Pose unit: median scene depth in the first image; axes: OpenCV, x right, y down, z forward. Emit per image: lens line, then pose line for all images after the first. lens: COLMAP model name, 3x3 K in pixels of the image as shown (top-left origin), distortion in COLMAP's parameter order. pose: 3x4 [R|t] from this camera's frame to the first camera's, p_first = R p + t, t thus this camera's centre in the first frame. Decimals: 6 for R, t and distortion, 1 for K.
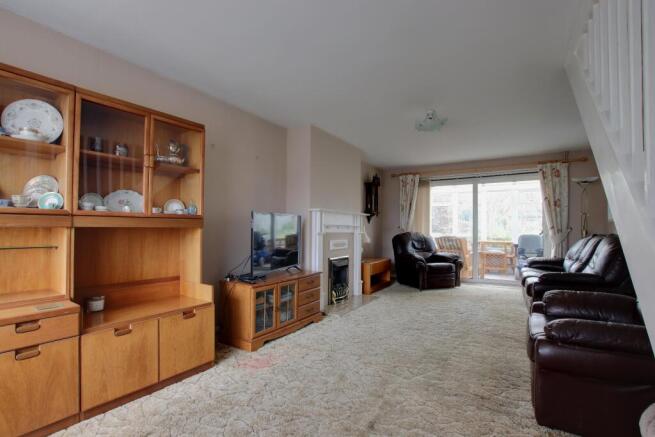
lens RADIAL K [[318.5, 0, 327.8], [0, 318.5, 225.2], [0, 0, 1]] dist [-0.019442, 0.000333]
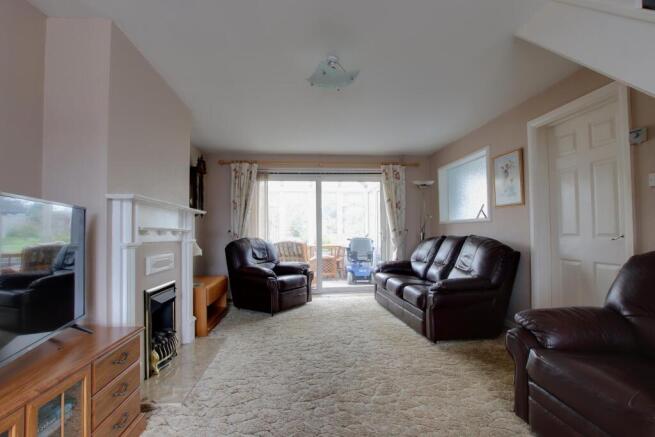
lens RADIAL K [[318.5, 0, 327.8], [0, 318.5, 225.2], [0, 0, 1]] dist [-0.019442, 0.000333]
pose [[0.792085, -0.000413, 0.610410, -0.064871], [0.009071, 0.999897, -0.011095, 0.002263], [-0.610343, 0.014326, 0.792008, 0.333286]]
